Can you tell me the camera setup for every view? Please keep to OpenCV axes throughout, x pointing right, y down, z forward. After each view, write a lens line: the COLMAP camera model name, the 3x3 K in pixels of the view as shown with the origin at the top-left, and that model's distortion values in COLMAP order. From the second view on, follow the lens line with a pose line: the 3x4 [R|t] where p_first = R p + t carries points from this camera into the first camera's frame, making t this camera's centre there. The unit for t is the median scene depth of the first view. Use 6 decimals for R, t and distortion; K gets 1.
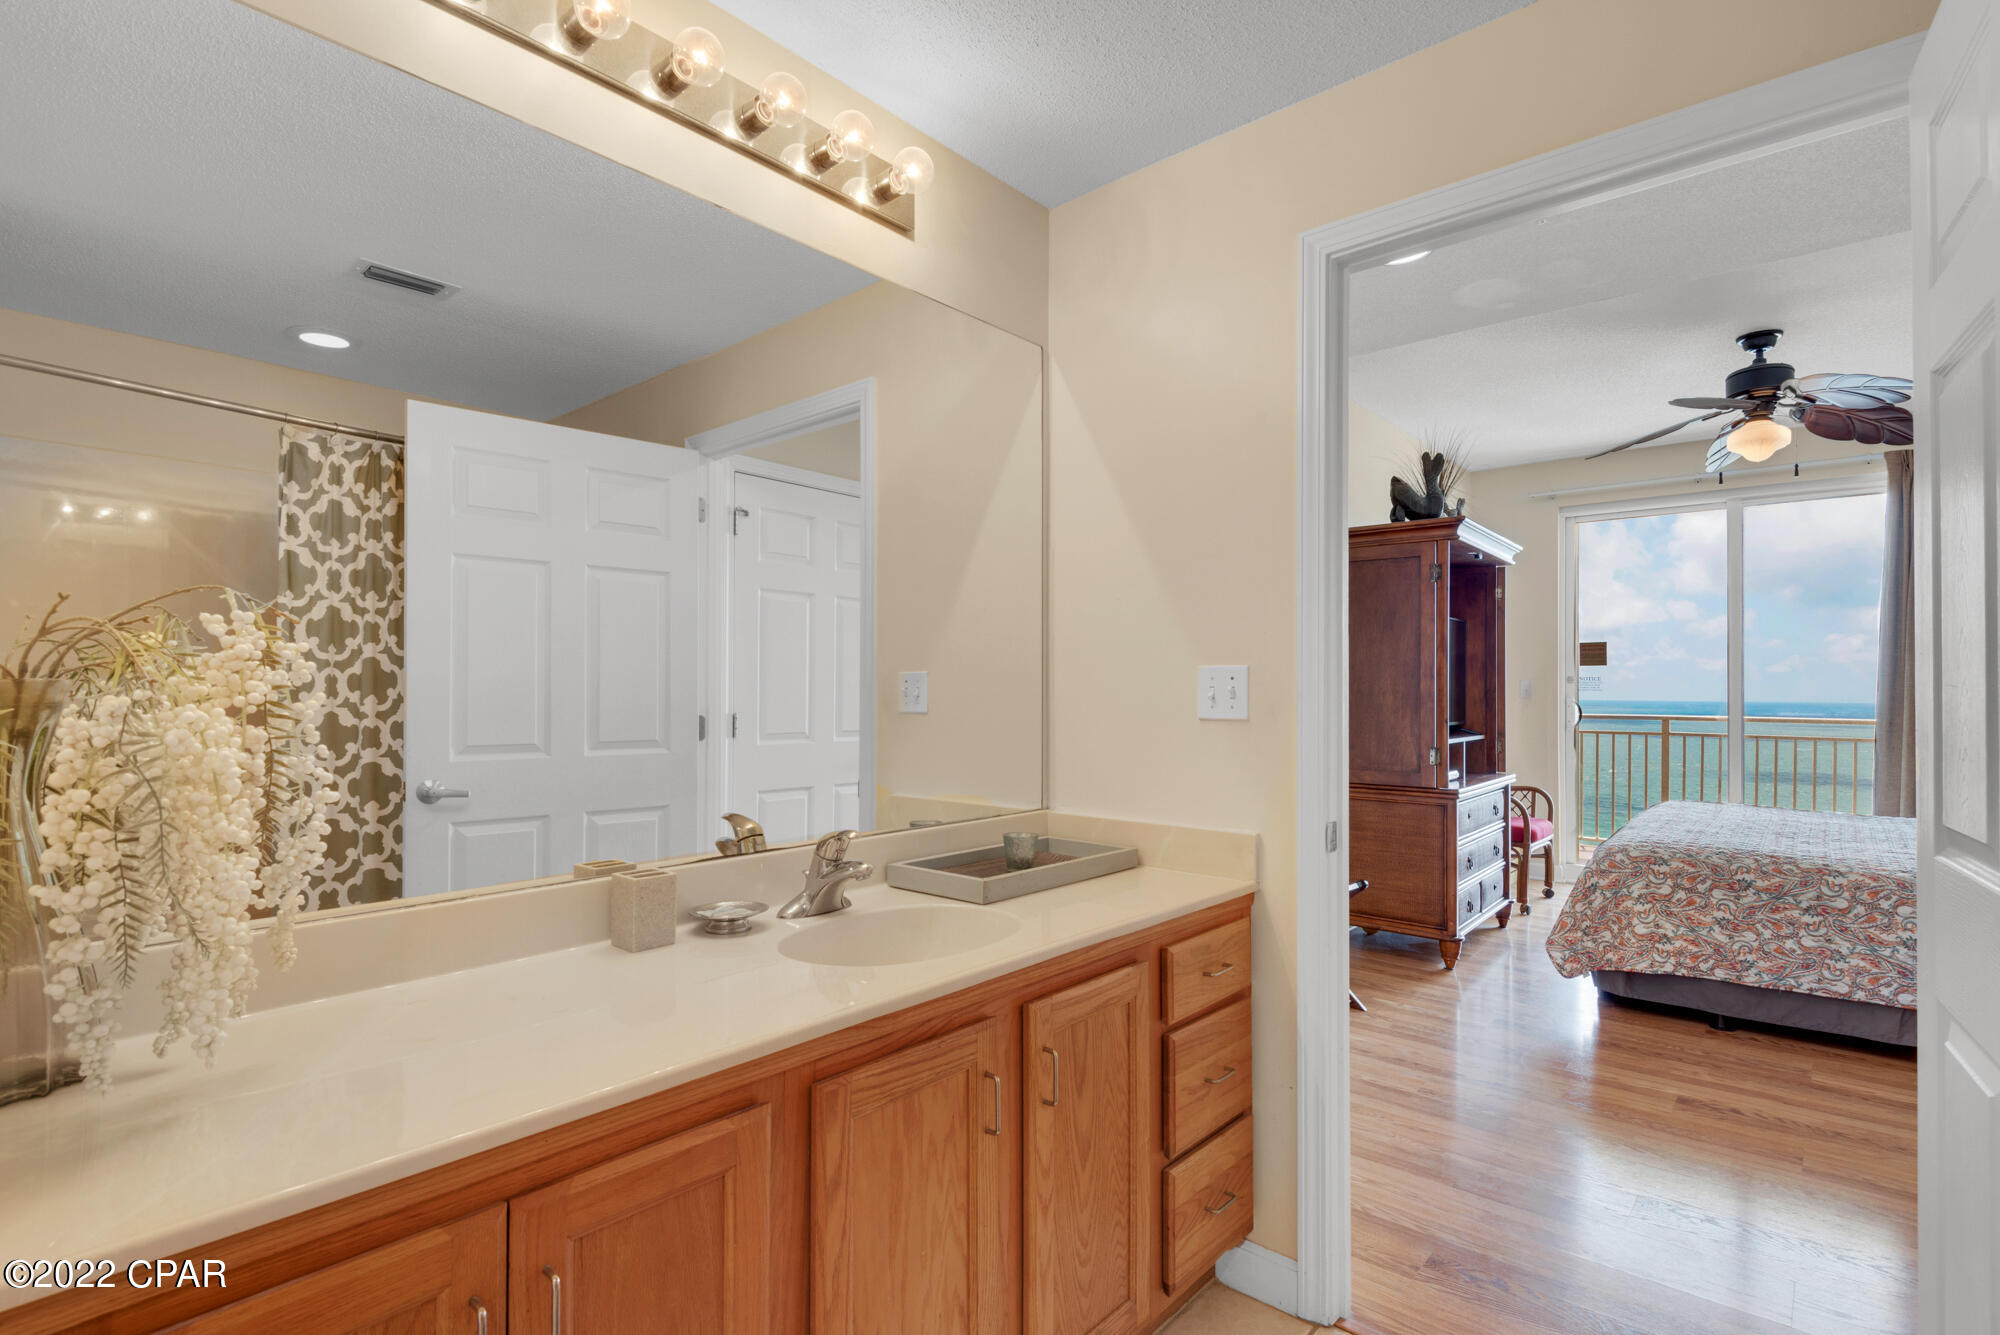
lens RADIAL K [[969.6, 0, 1007.0], [0, 969.6, 672.1], [0, 0, 1]] dist [0.026444, -0.012795]
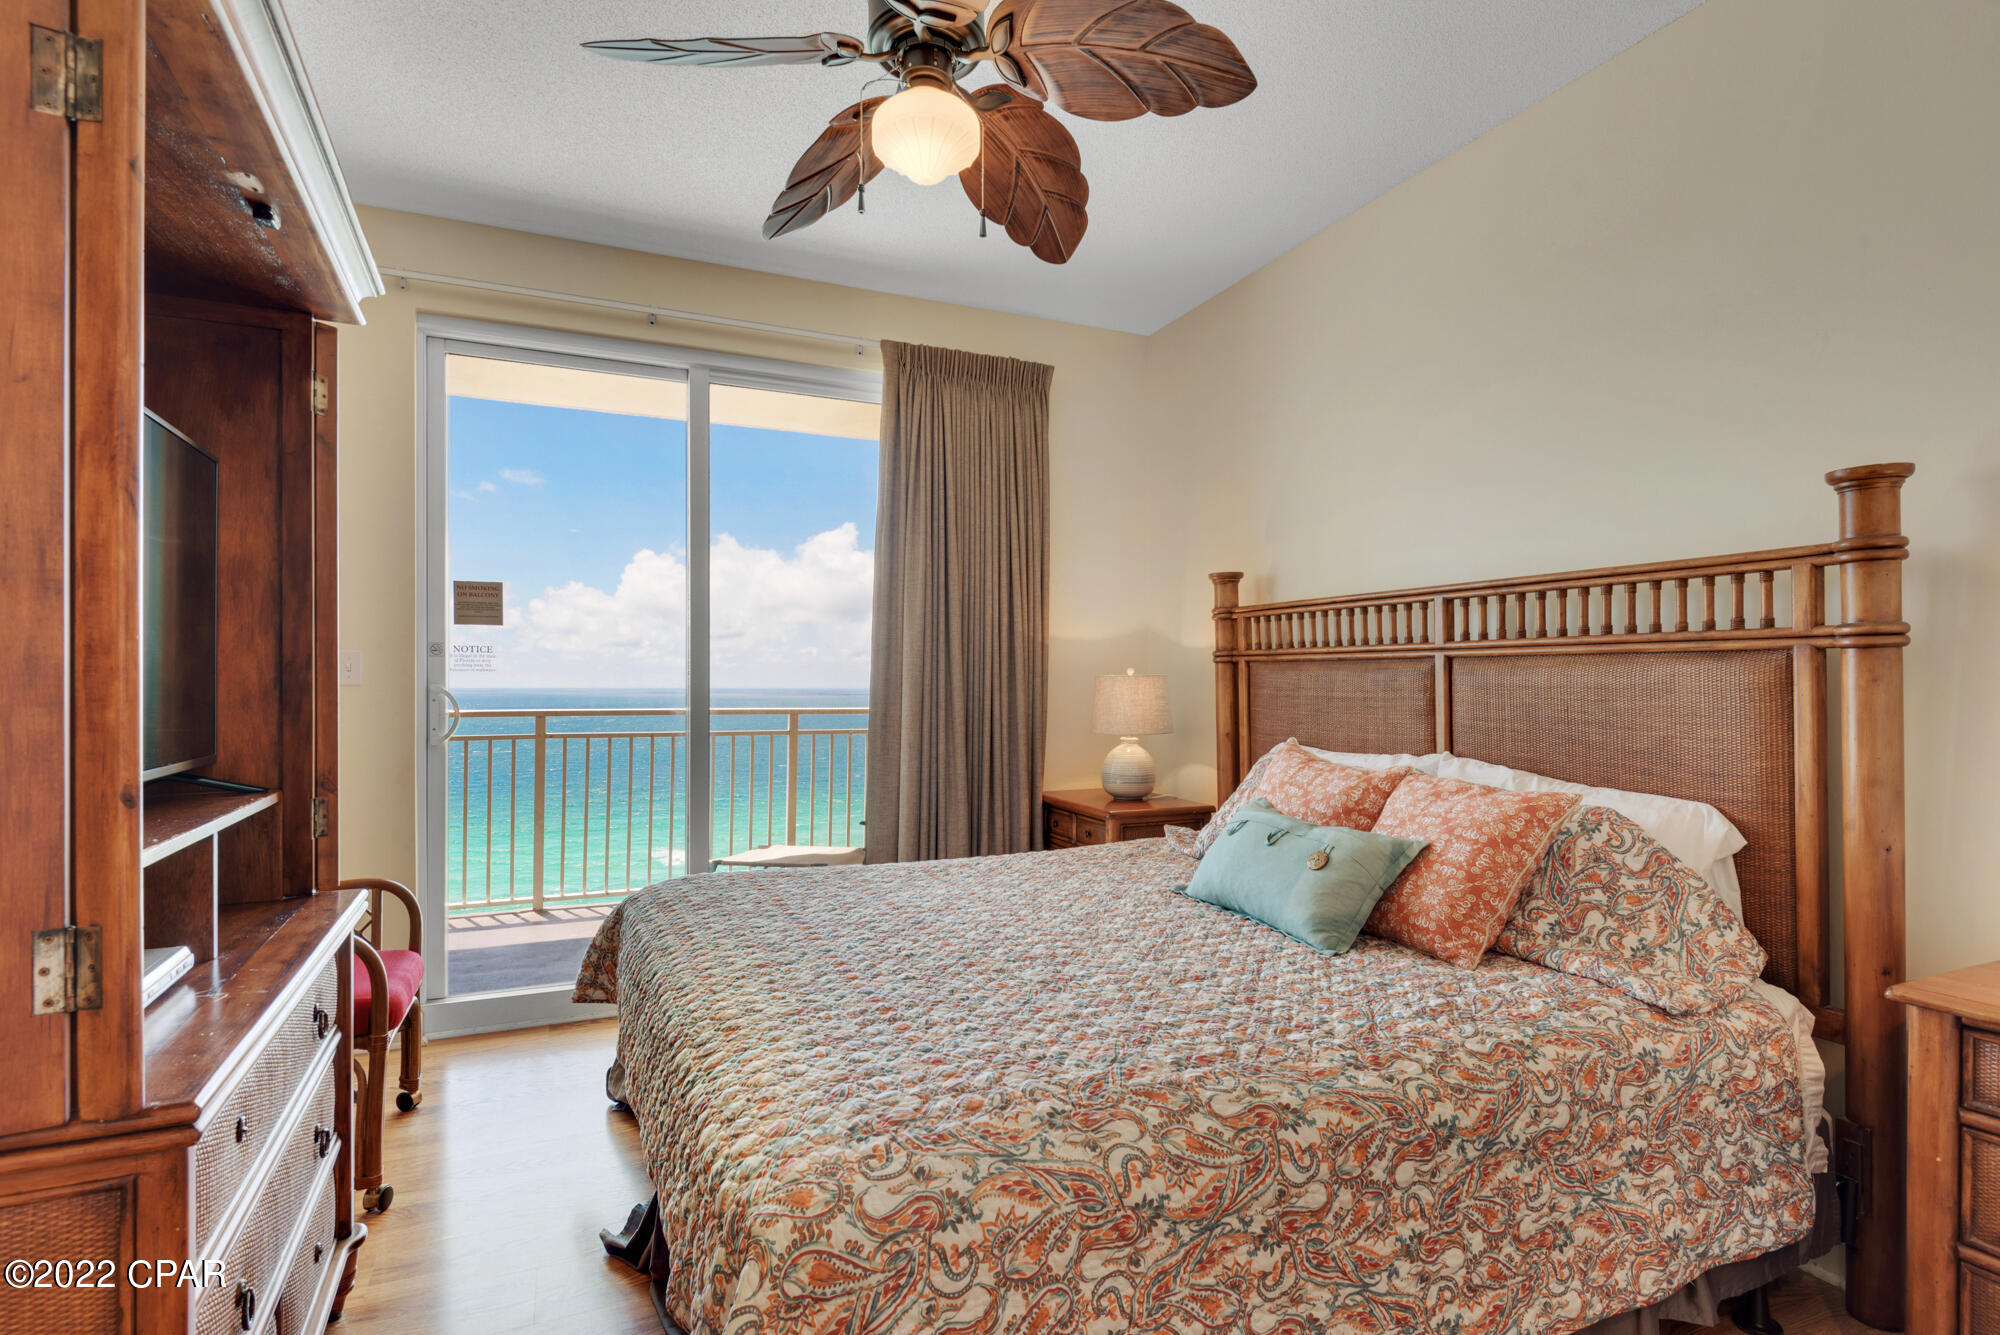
lens RADIAL K [[989.6, 0, 1007.0], [0, 989.6, 685.7], [0, 0, 1]] dist [0.000165, -0.000229]
pose [[0.431404, -0.006048, 0.902139, 0.279139], [-0.017408, 0.999736, 0.015026, 0.016940], [-0.901991, -0.022187, 0.431185, 0.602834]]
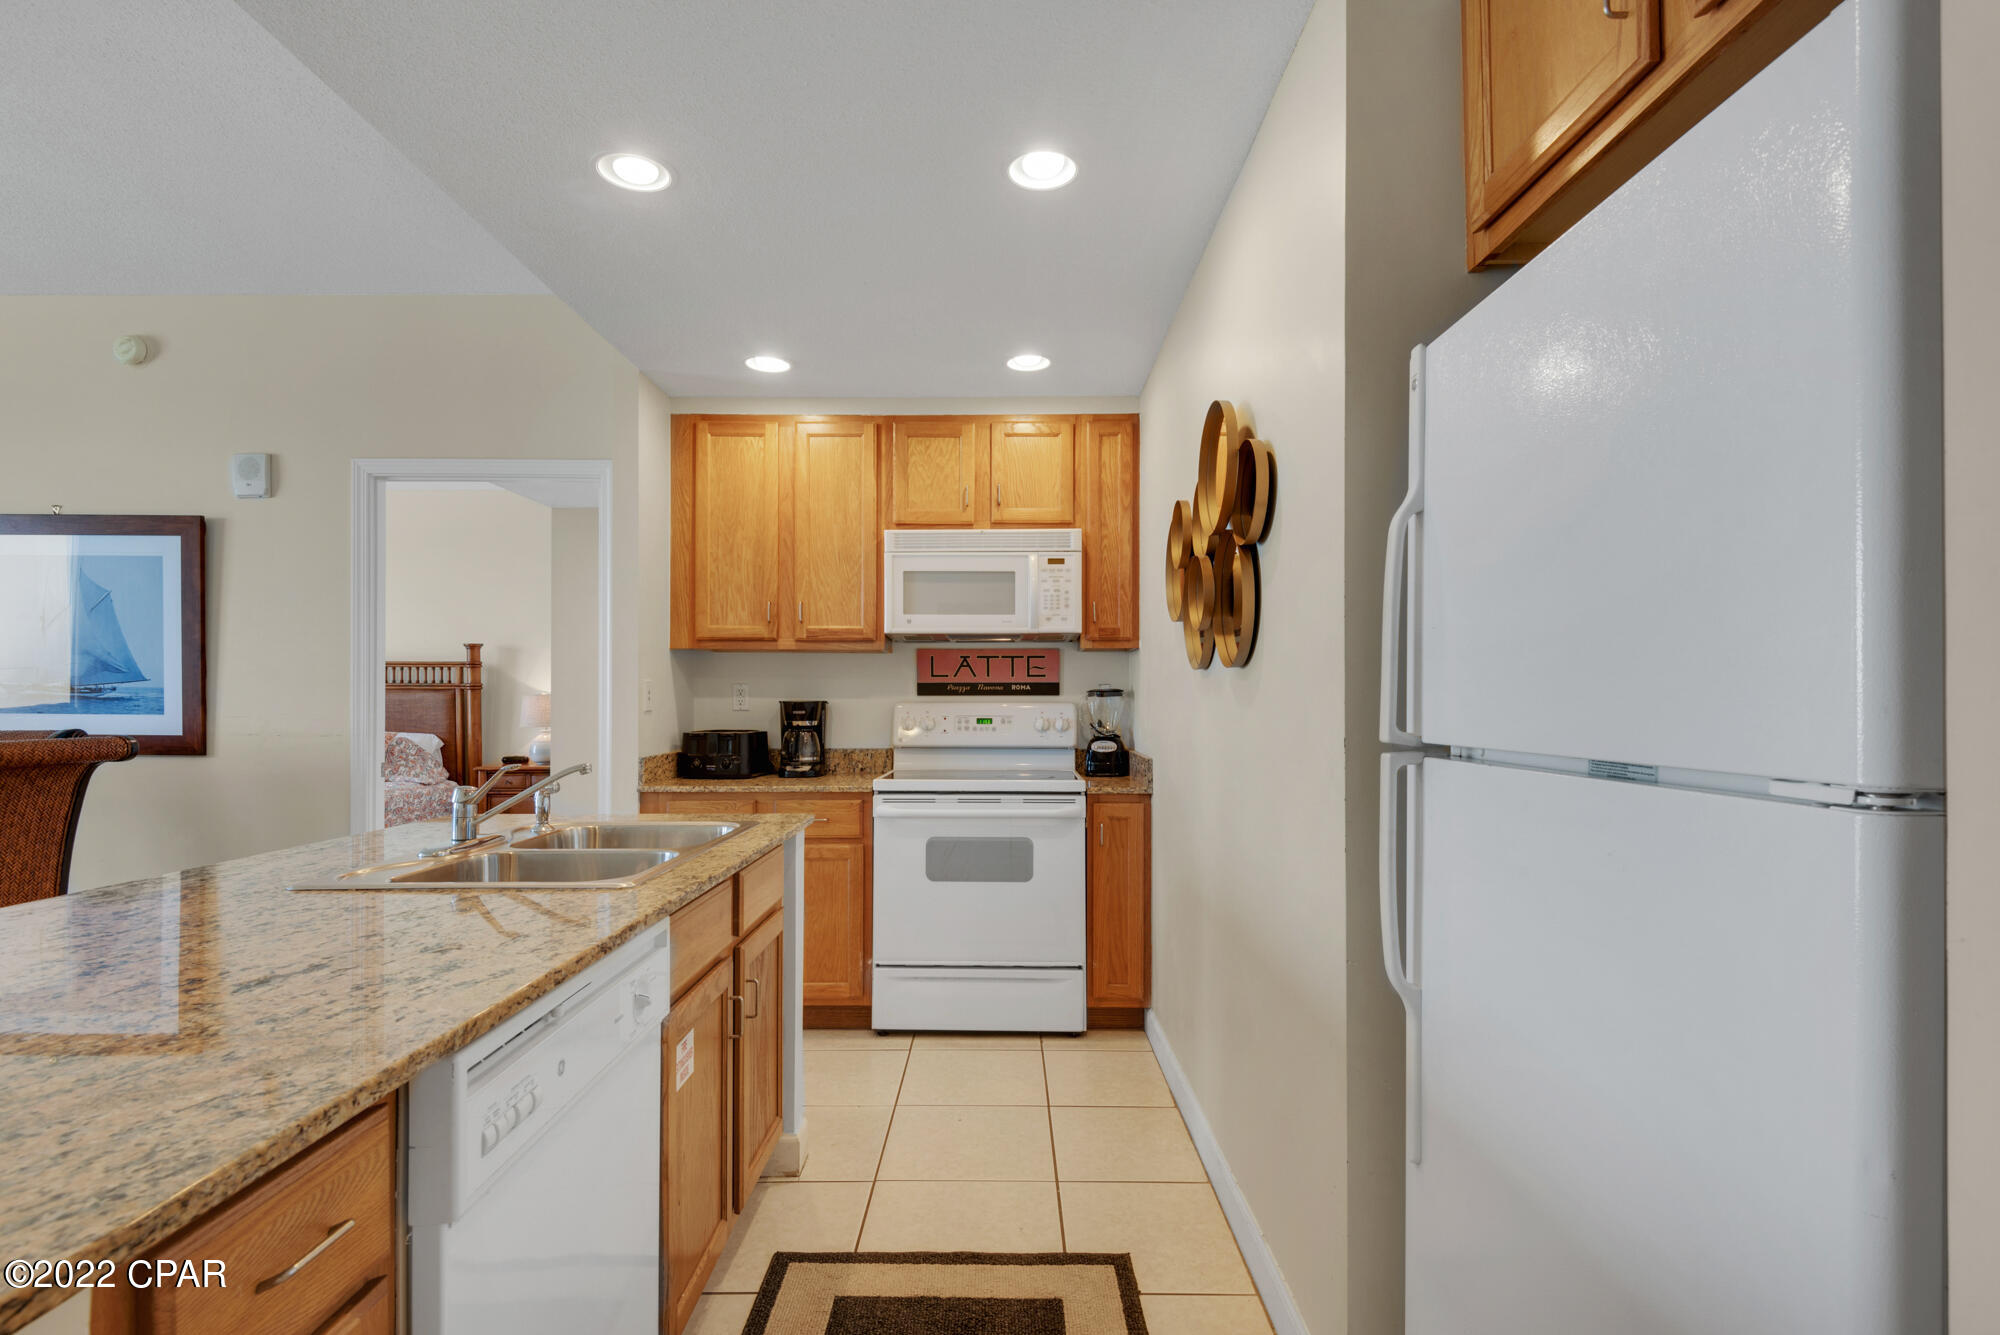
lens RADIAL K [[969.6, 0, 1015.2], [0, 969.6, 688.2], [0, 0, 1]] dist [0.026444, -0.012795]
pose [[-0.660316, -0.010156, 0.750919, -0.342307], [-0.022291, 0.999733, -0.006080, 0.002844], [-0.750657, -0.020754, -0.660366, 0.722965]]
